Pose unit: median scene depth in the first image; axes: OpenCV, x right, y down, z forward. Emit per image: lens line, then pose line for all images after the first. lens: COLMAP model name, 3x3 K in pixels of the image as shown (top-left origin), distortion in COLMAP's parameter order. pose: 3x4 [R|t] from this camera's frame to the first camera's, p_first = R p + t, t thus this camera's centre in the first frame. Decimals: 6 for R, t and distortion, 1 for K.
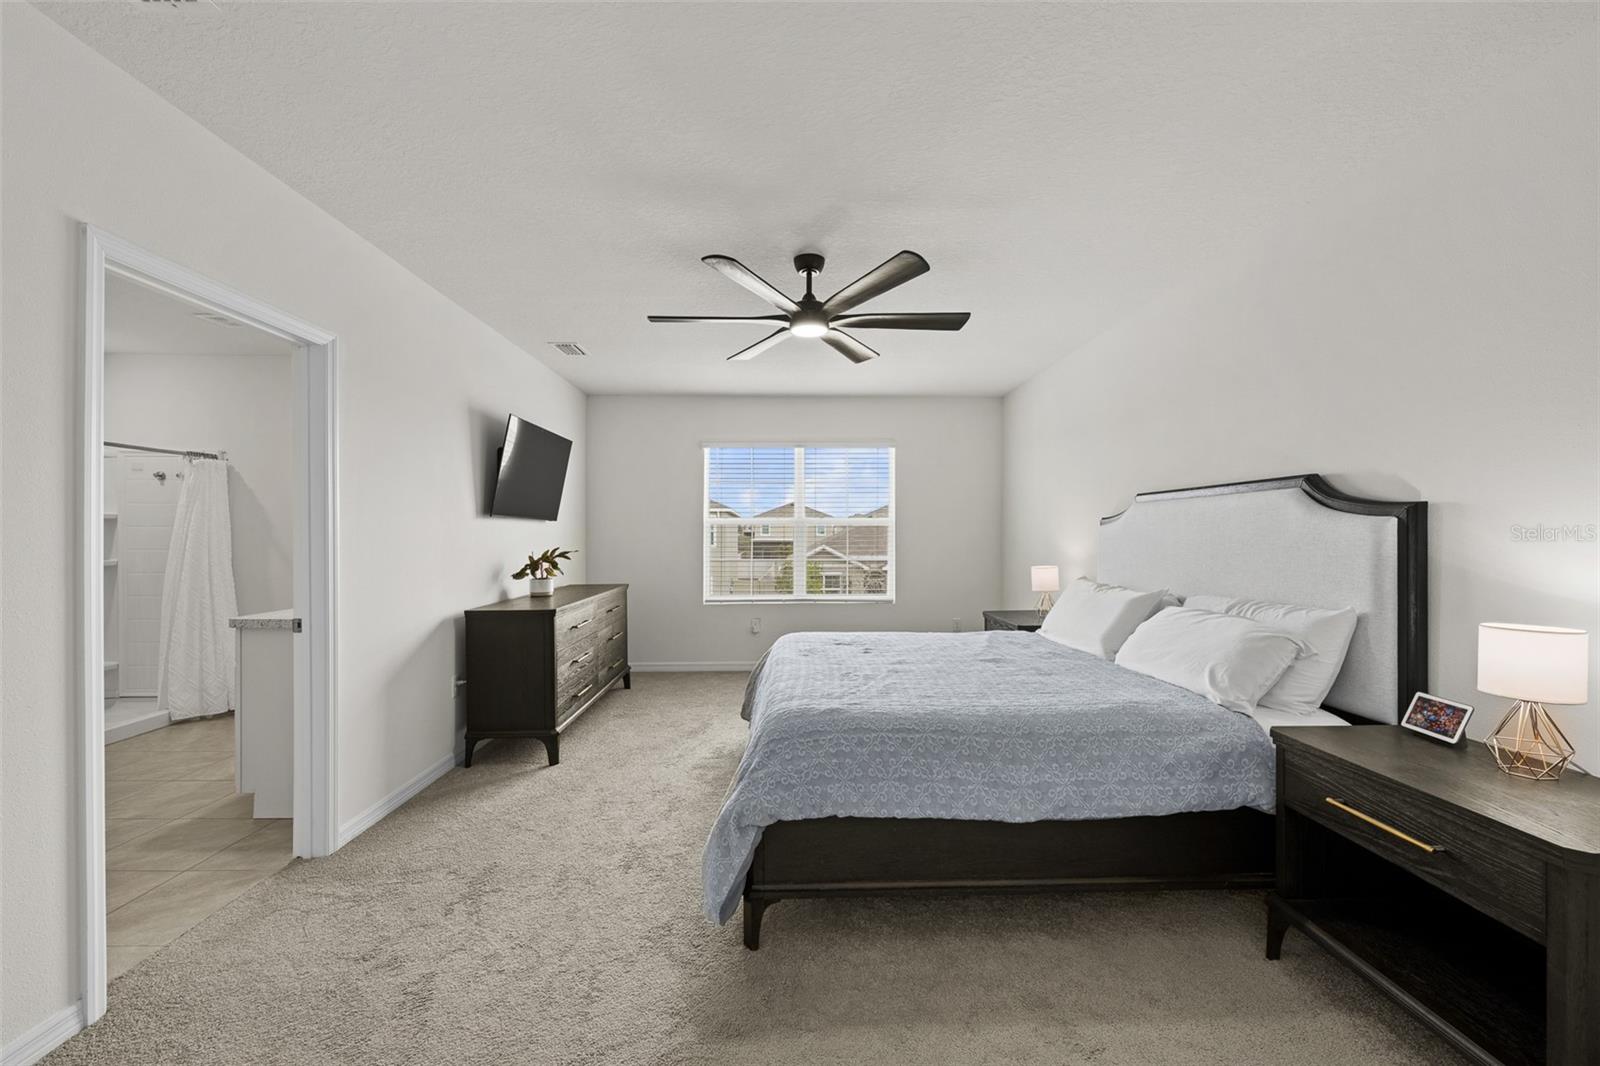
lens RADIAL K [[633.7, 0, 796.4], [0, 633.7, 534.9], [0, 0, 1]] dist [-0.000378, -0.000031]
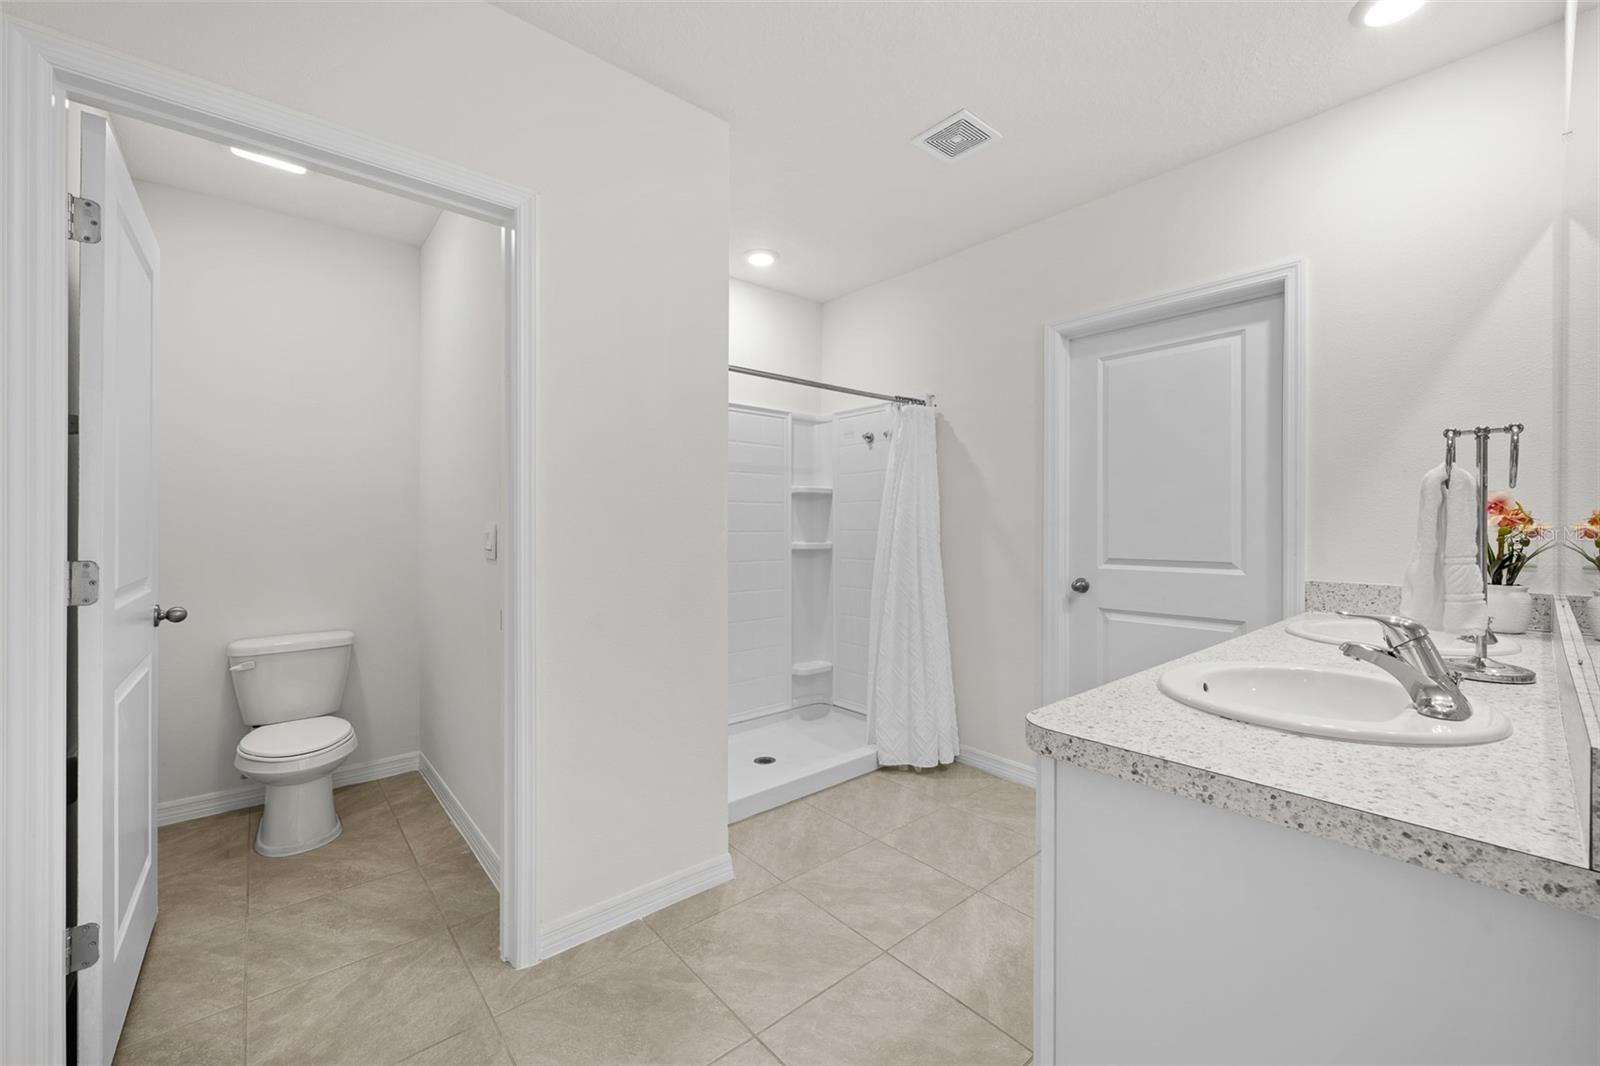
lens RADIAL K [[633.7, 0, 797.7], [0, 633.7, 529.3], [0, 0, 1]] dist [-0.000378, -0.000031]
pose [[0.627005, 0.003818, -0.779006, -0.462576], [-0.003581, 0.999992, 0.002019, 0.021885], [0.779007, 0.001524, 0.627013, 0.453779]]
